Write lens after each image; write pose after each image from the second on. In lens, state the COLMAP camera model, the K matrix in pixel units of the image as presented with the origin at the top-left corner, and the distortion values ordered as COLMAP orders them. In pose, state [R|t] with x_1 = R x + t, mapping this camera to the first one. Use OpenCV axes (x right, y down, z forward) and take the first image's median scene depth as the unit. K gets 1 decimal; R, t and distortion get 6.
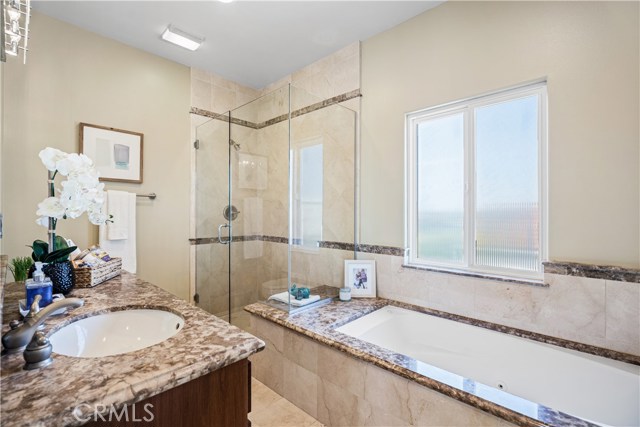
lens RADIAL K [[289.7, 0, 320.0], [0, 289.7, 213.5], [0, 0, 1]] dist [-0.000659, -0.000036]
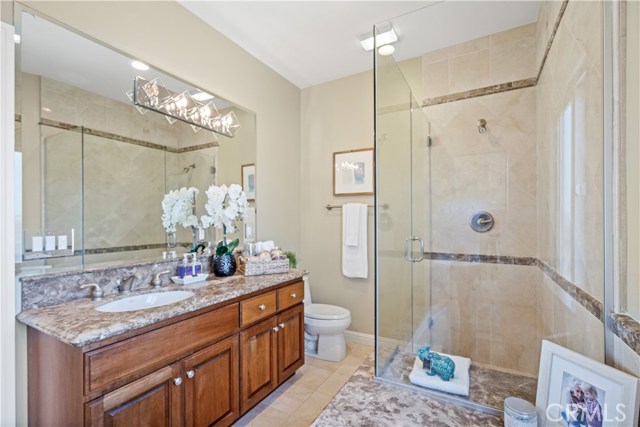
lens RADIAL K [[292.8, 0, 314.9], [0, 292.8, 219.8], [0, 0, 1]] dist [-0.000689, 0.000015]
pose [[0.231664, -0.003724, -0.972789, 0.379762], [0.003856, 0.999988, -0.002909, -0.009081], [0.972788, -0.003077, 0.231676, 0.544151]]
